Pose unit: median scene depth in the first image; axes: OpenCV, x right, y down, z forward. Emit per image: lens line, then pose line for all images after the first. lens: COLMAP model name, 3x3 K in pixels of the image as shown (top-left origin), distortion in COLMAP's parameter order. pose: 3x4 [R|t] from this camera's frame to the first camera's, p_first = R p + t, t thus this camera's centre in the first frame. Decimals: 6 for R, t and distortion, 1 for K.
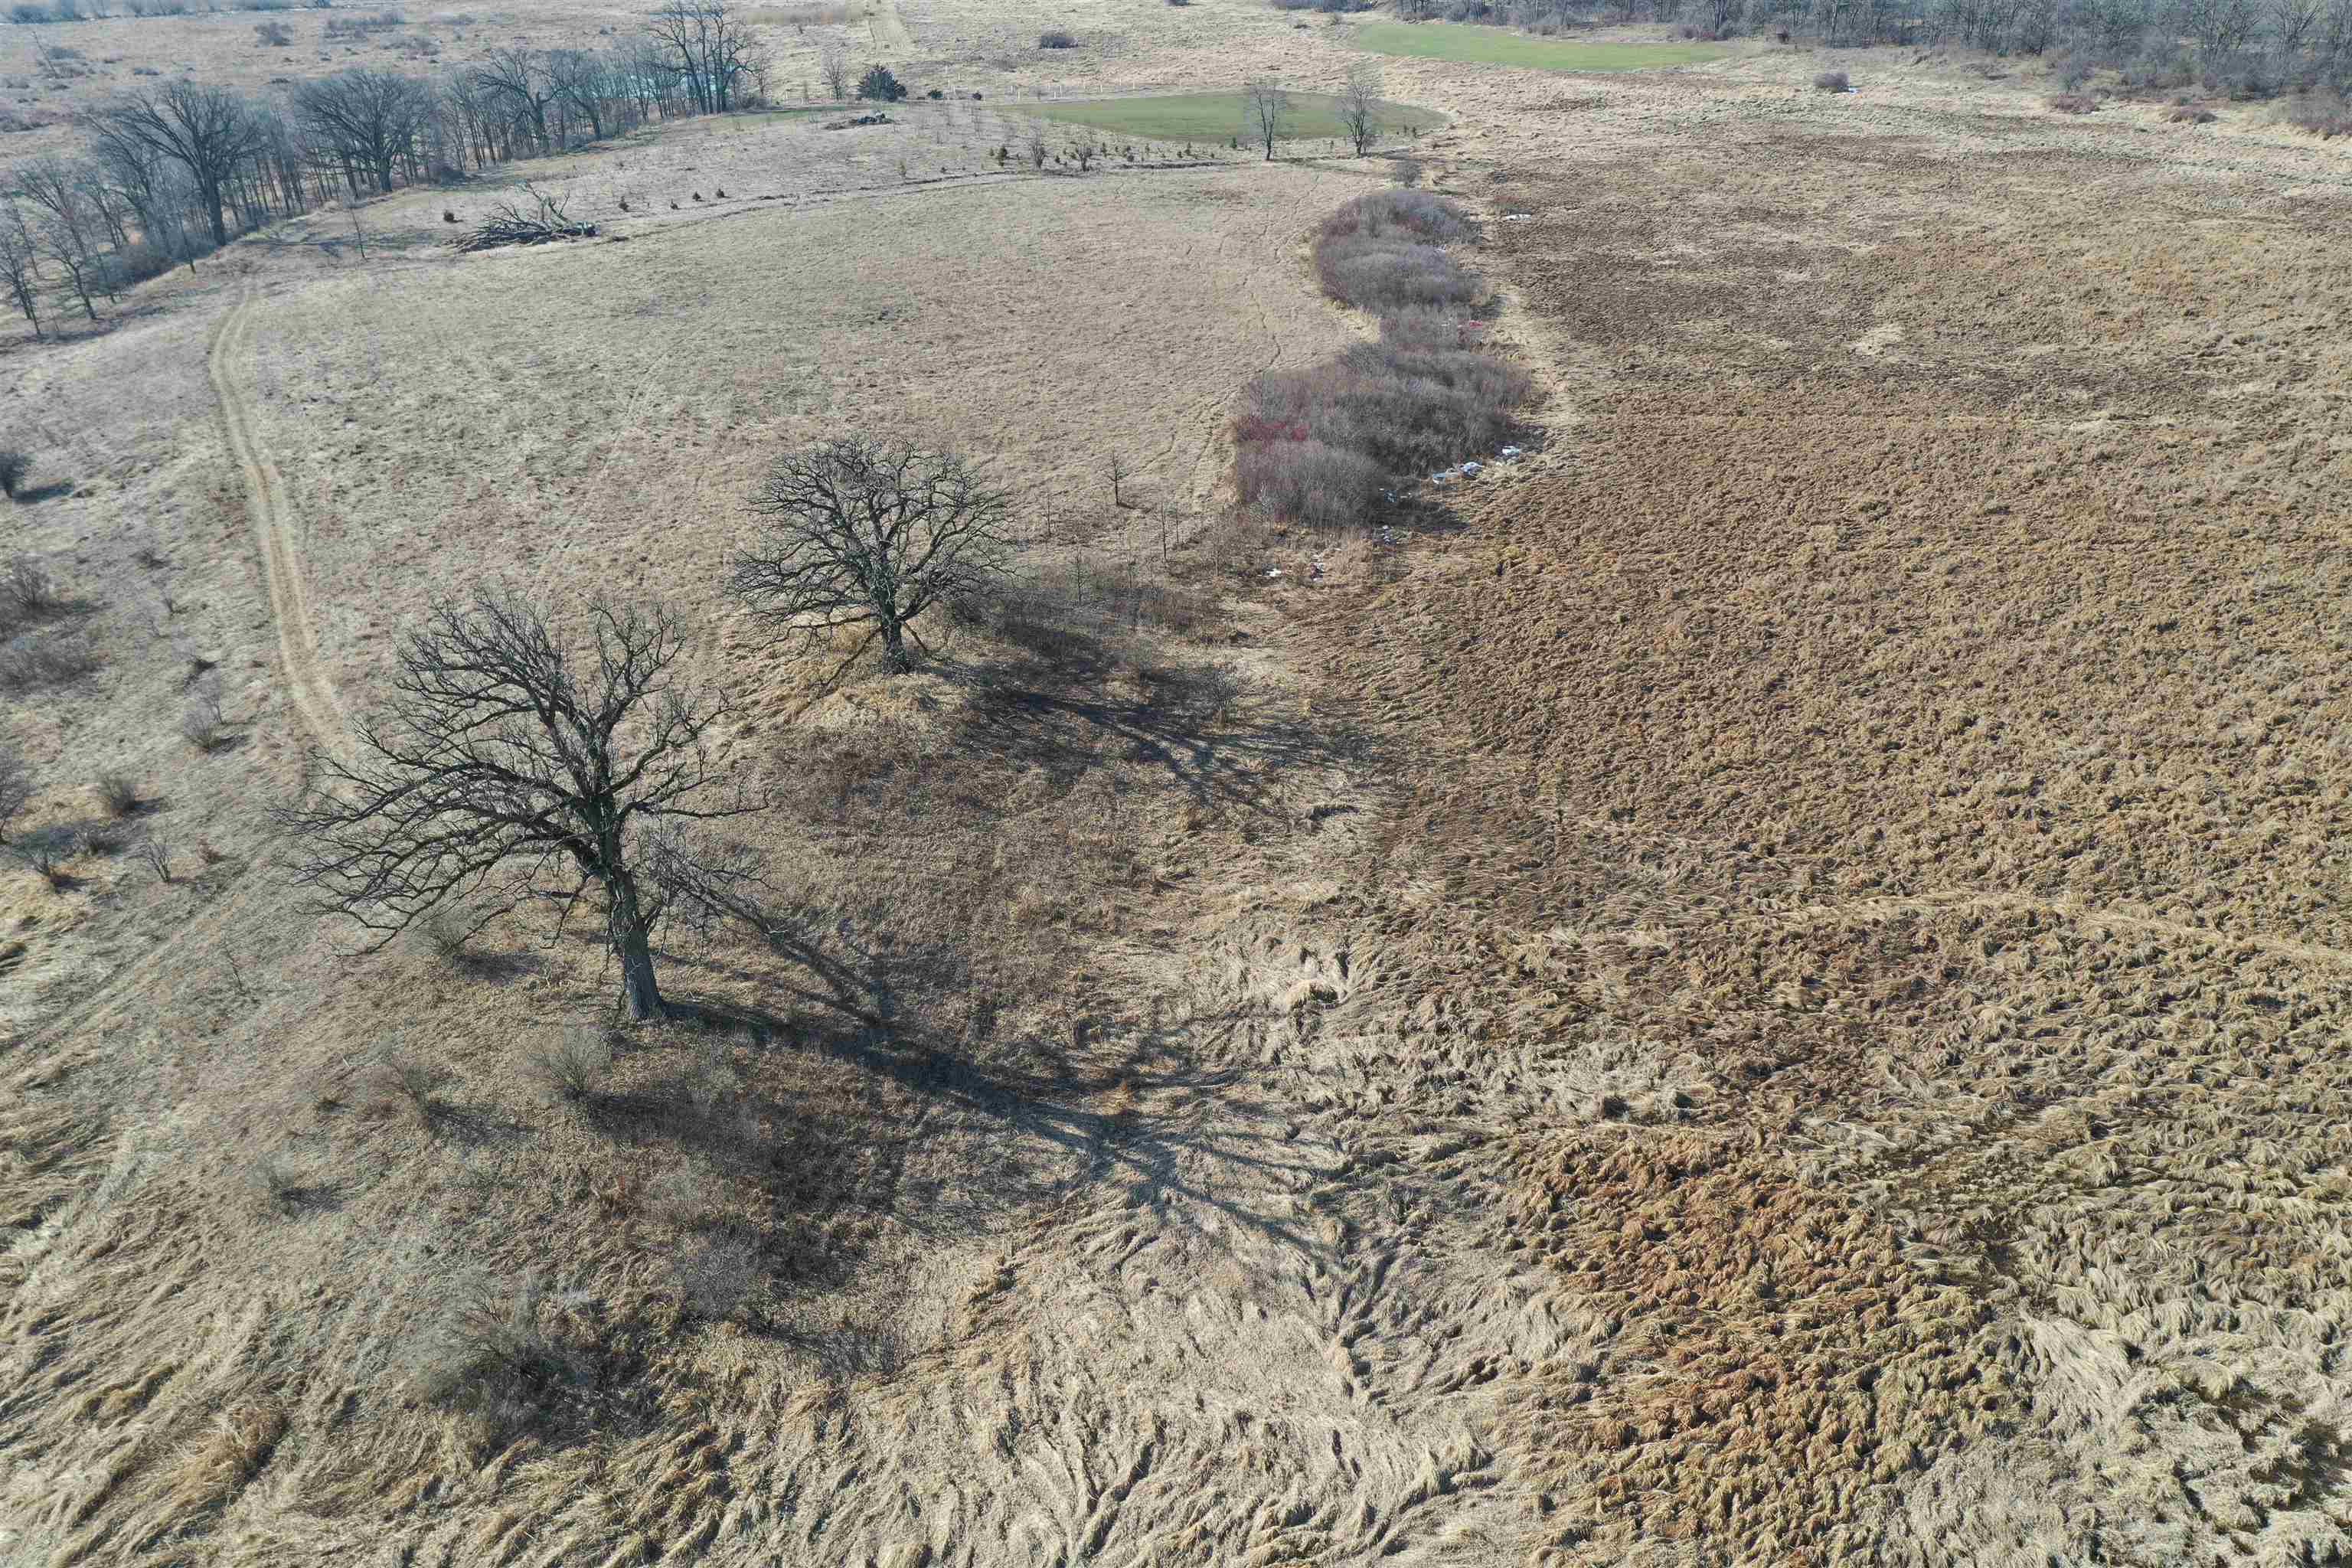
lens RADIAL K [[1868.5, 0, 1179.3], [0, 1868.5, 784.4], [0, 0, 1]] dist [0.012297, 0.004489]
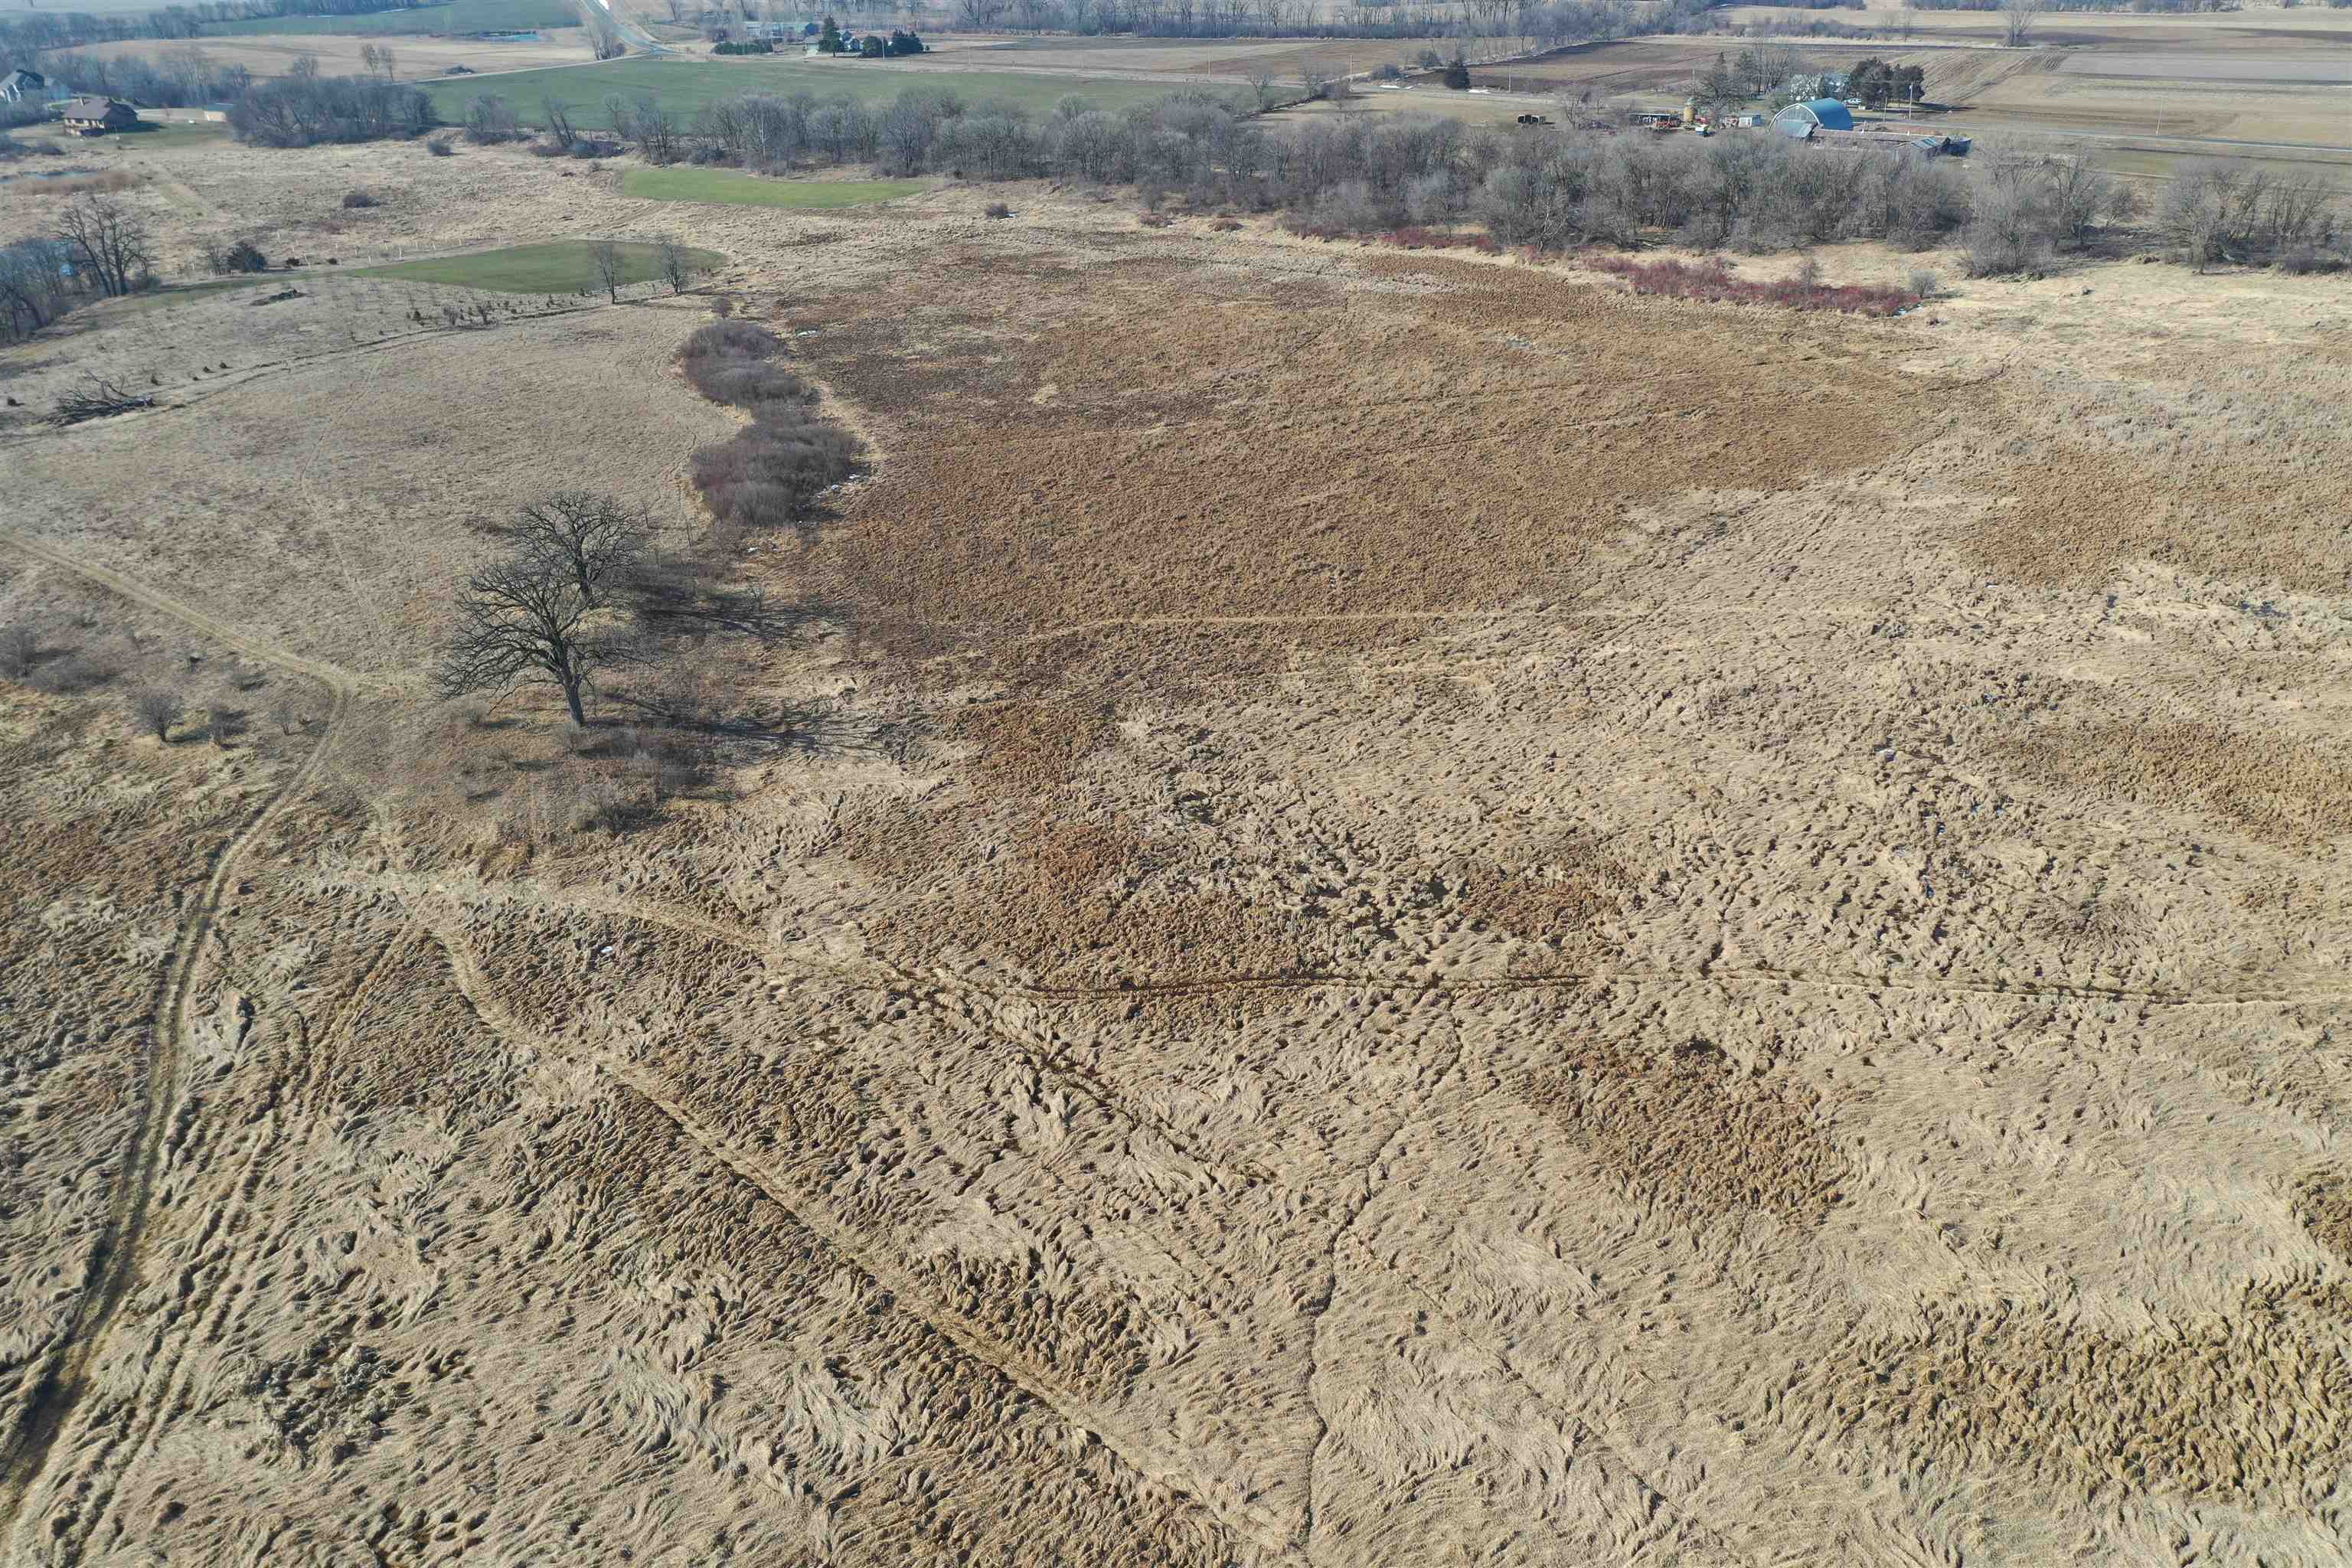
lens RADIAL K [[1868.5, 0, 1179.3], [0, 1868.5, 784.4], [0, 0, 1]] dist [0.012297, 0.004489]
pose [[0.919273, -0.168681, 0.355645, -0.197931], [0.181285, 0.983428, -0.002149, 0.151892], [-0.349388, 0.066448, 0.934619, -0.672959]]
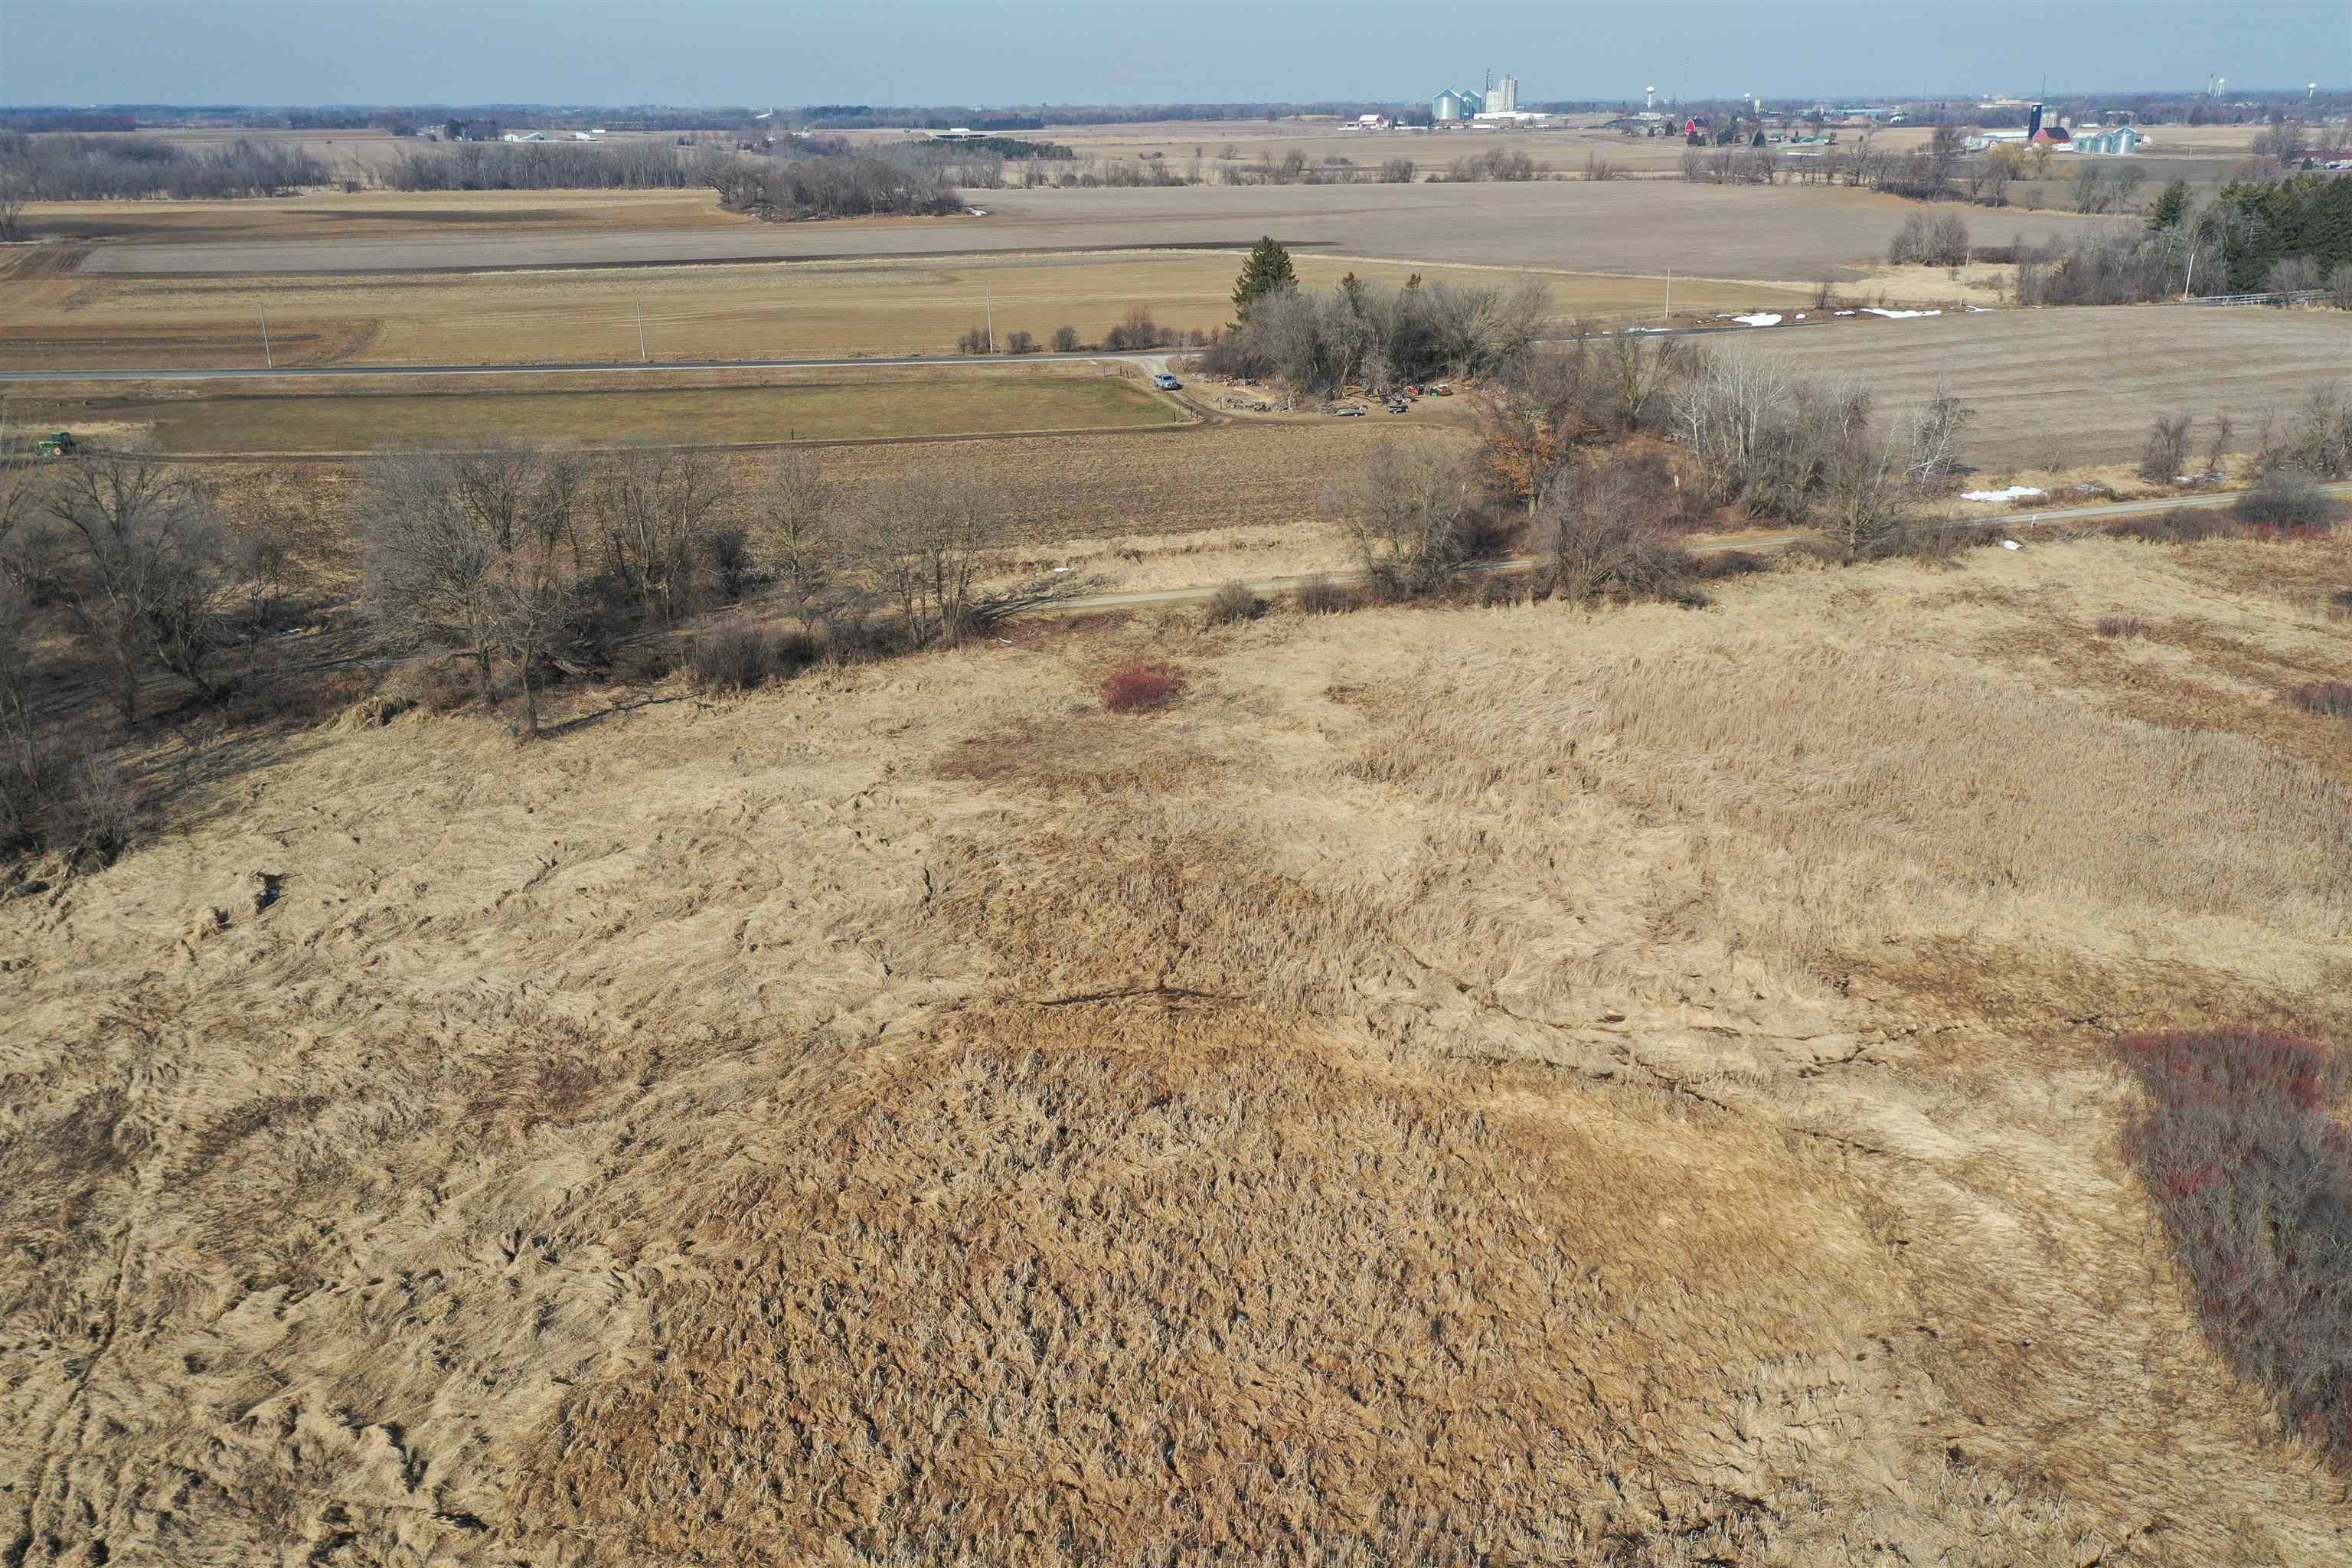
lens RADIAL K [[1868.5, 0, 1179.3], [0, 1868.5, 784.4], [0, 0, 1]] dist [0.012297, 0.004489]
pose [[0.252984, -0.319251, 0.913279, 1.112915], [0.434565, 0.880895, 0.187554, -0.248599], [-0.864380, 0.349431, 0.361588, 0.403839]]
